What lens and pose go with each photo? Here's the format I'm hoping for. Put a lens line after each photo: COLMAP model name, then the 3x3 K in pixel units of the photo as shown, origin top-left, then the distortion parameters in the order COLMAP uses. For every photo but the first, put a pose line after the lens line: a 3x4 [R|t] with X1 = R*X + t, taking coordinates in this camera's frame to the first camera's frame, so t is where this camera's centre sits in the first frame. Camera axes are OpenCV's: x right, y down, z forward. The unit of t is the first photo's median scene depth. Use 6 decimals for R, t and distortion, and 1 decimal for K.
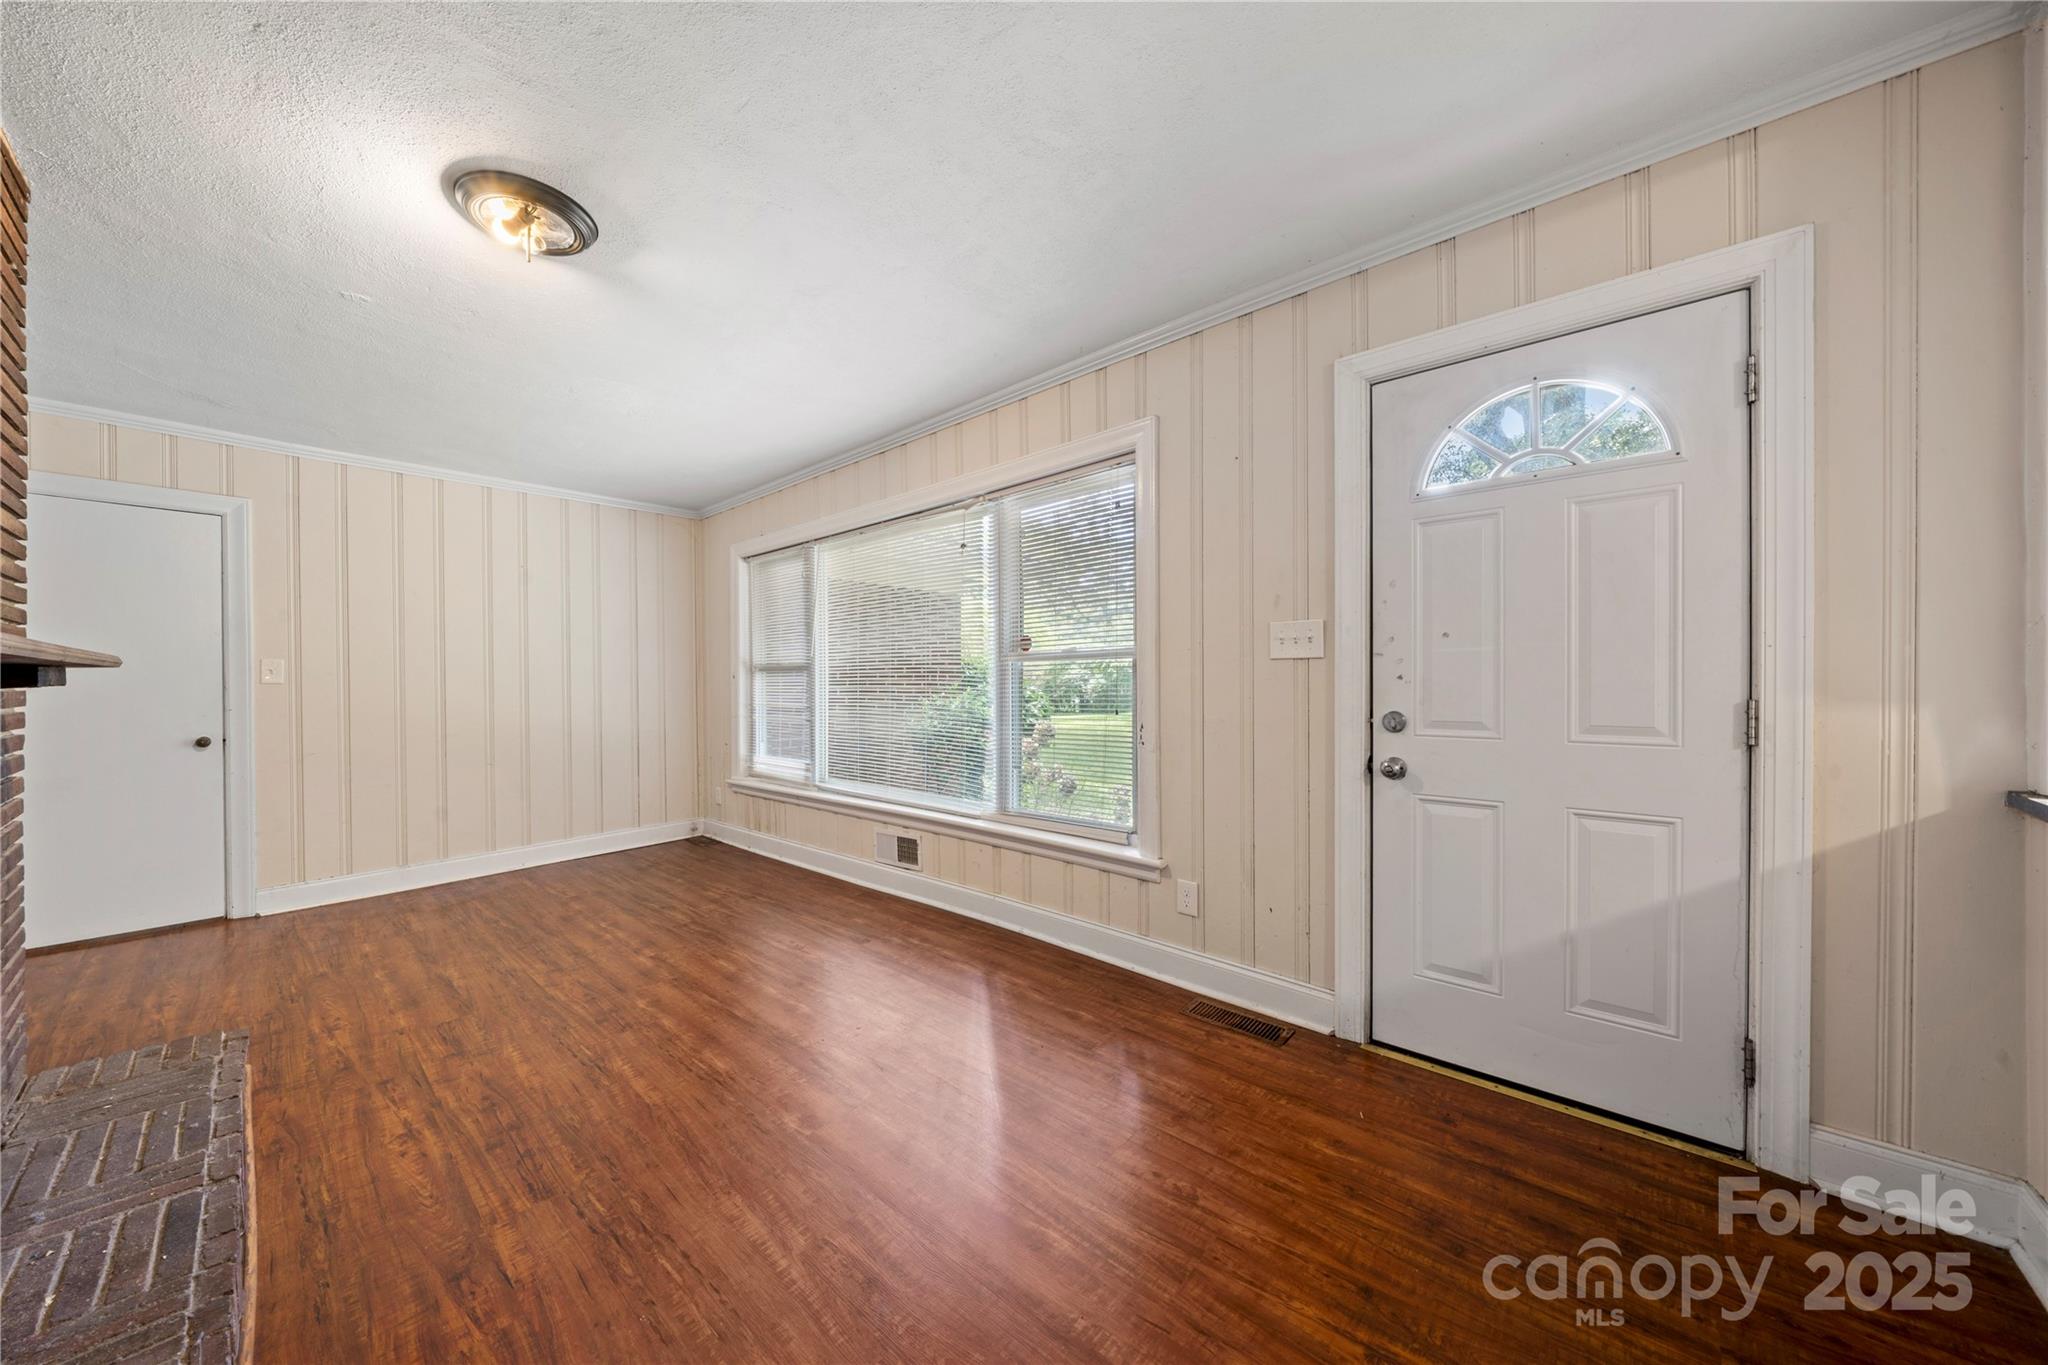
lens RADIAL K [[701.5, 0, 1026.6], [0, 701.5, 669.9], [0, 0, 1]] dist [-0.001630, 0.000058]
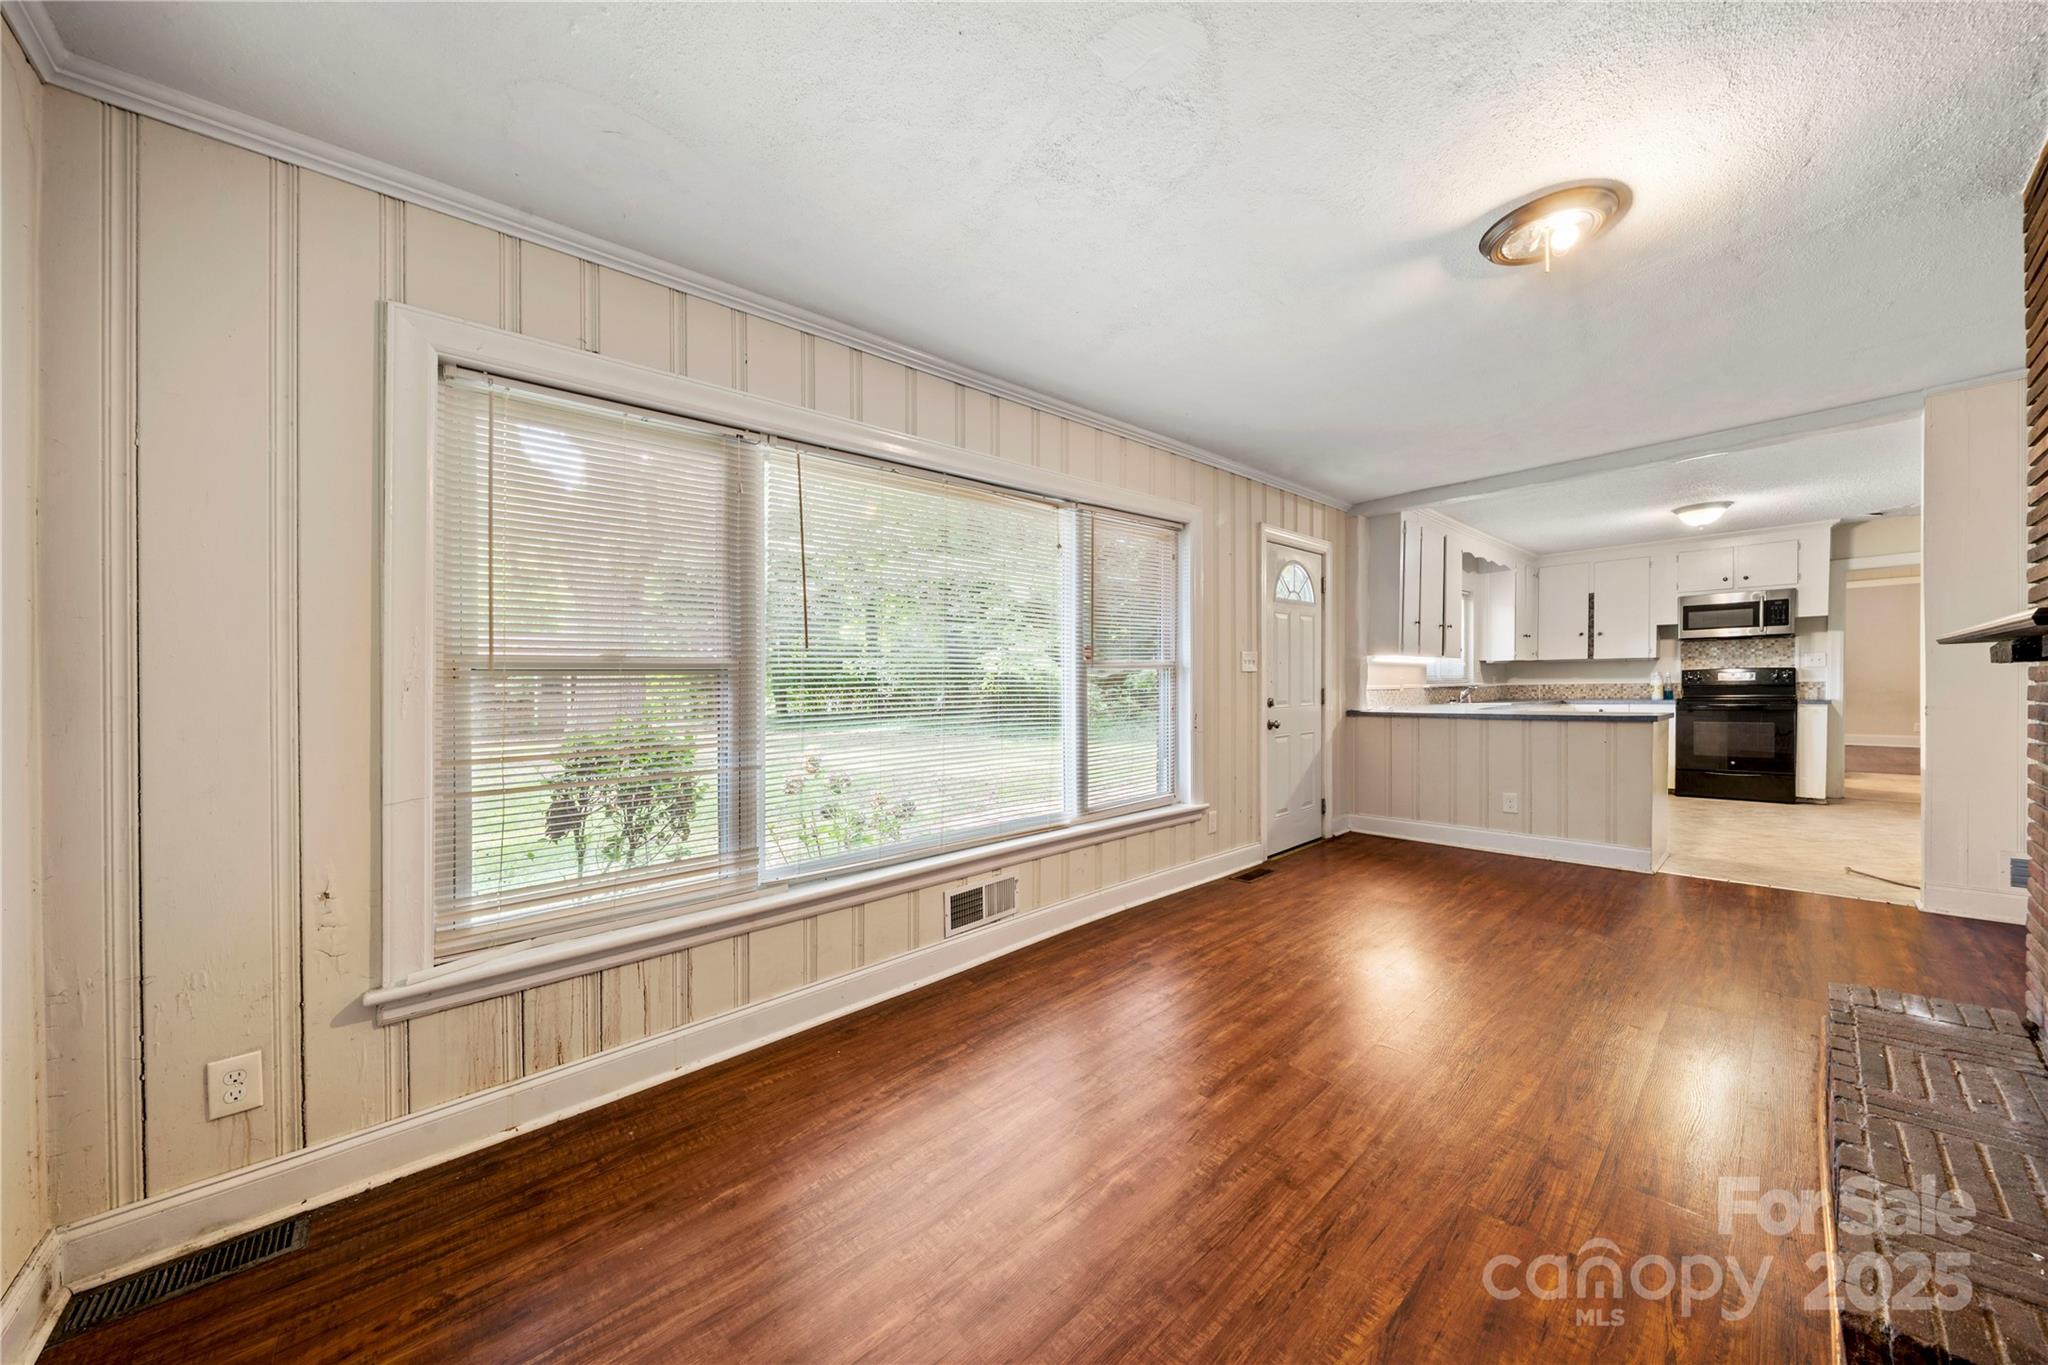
lens RADIAL K [[698.5, 0, 1019.4], [0, 698.5, 693.8], [0, 0, 1]] dist [-0.001941, -0.000084]
pose [[0.111800, 0.000026, 0.993731, -1.178768], [0.011901, 0.999928, -0.001365, 0.028695], [-0.993659, 0.011979, 0.111792, 1.072513]]
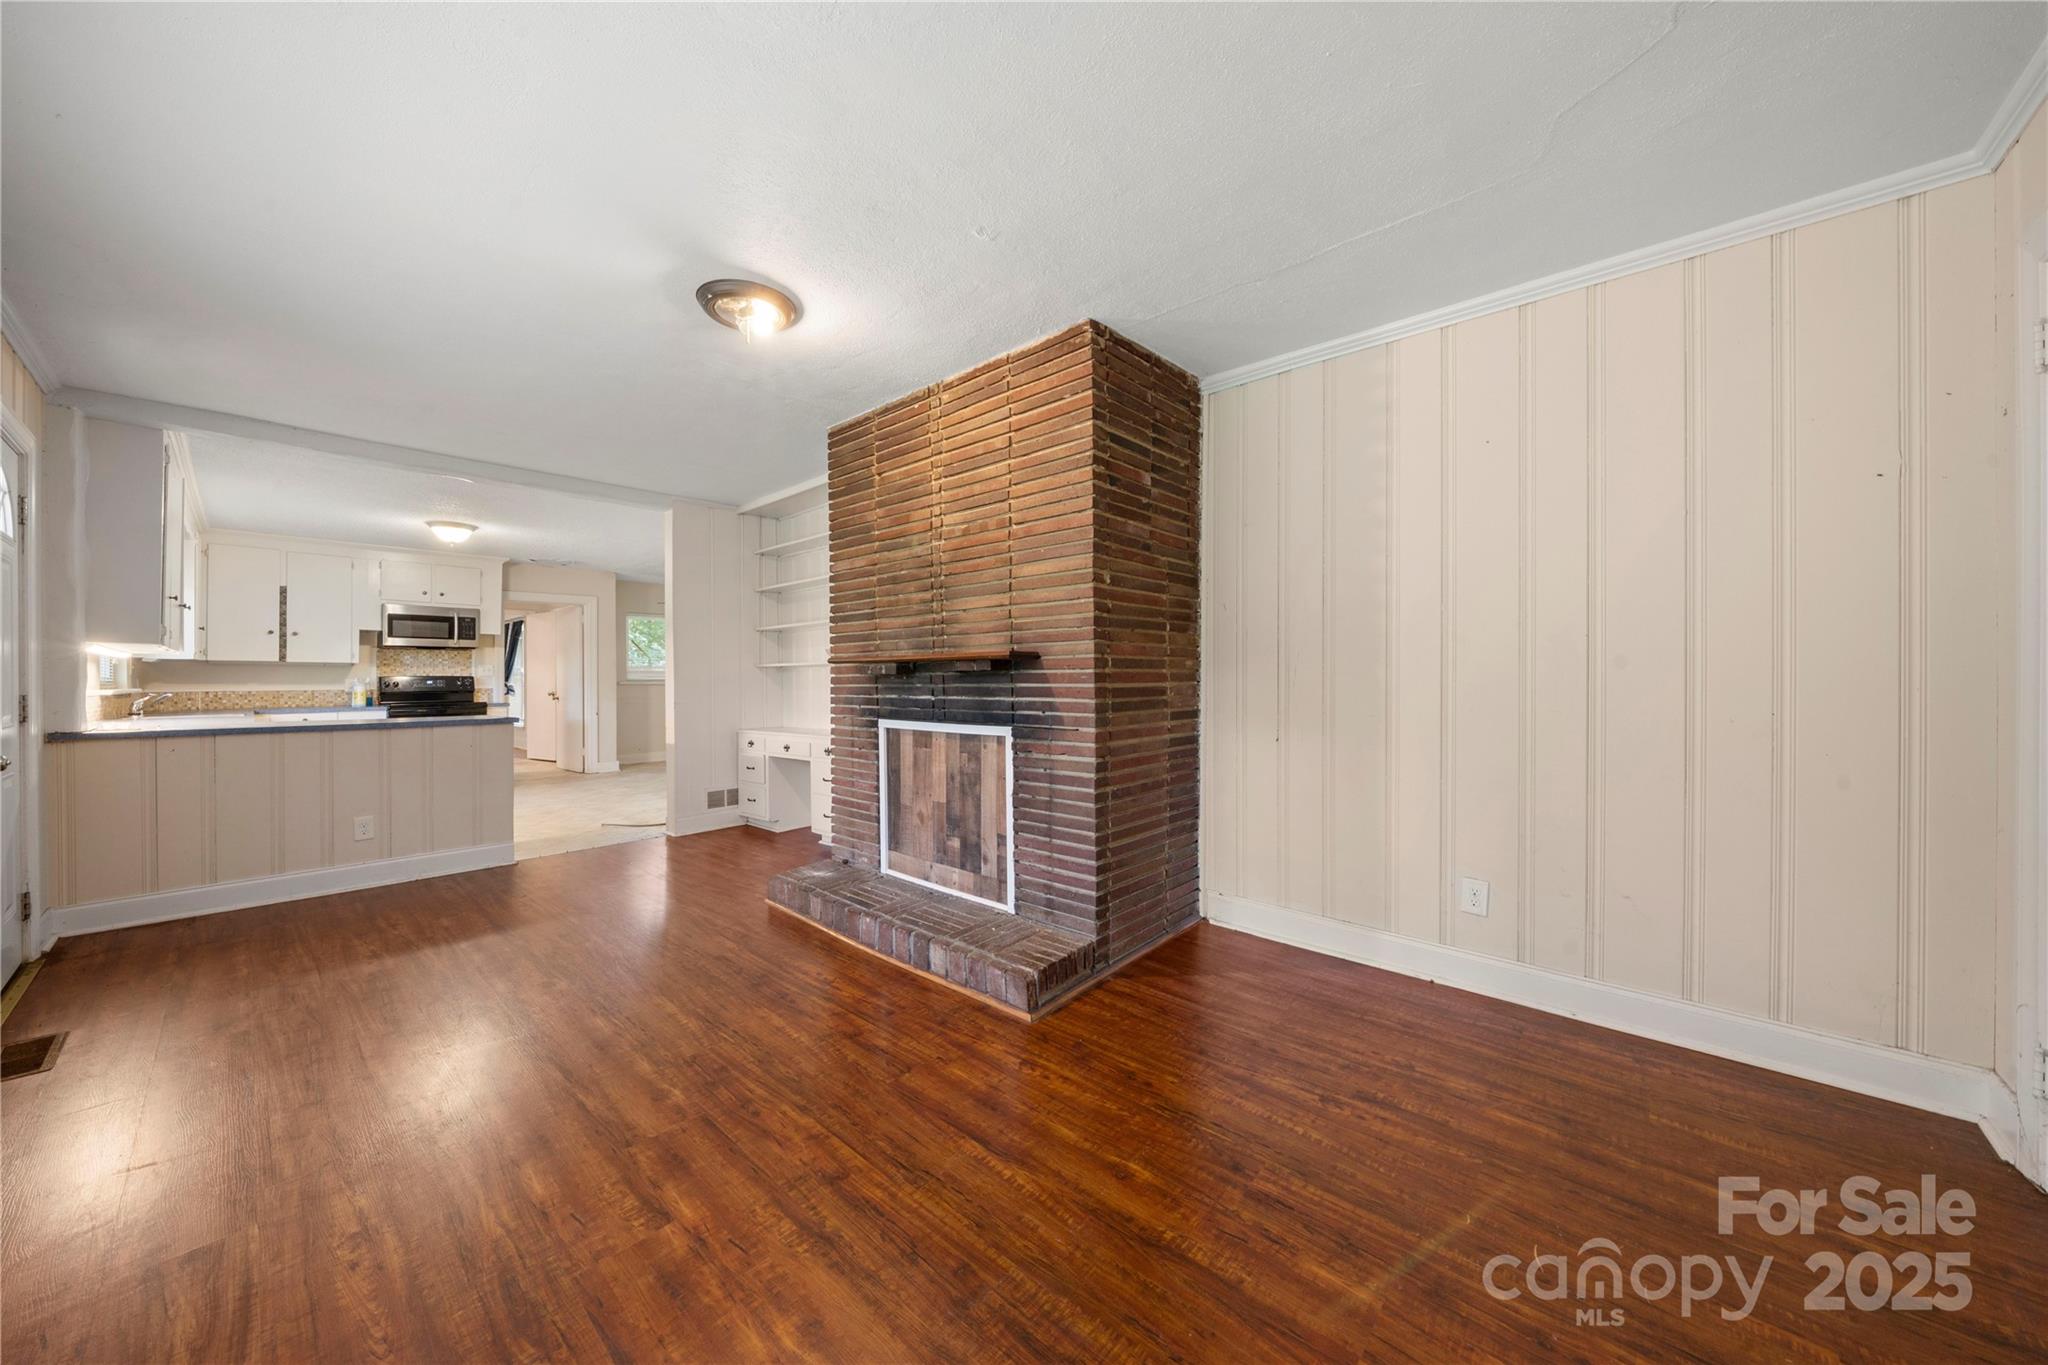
lens RADIAL K [[698.5, 0, 1019.4], [0, 698.5, 693.8], [0, 0, 1]] dist [-0.001941, -0.000084]
pose [[-0.999826, 0.018046, 0.004788, -0.775691], [0.018126, 0.999687, 0.017265, 0.028550], [-0.004475, 0.017349, -0.999839, 1.454264]]
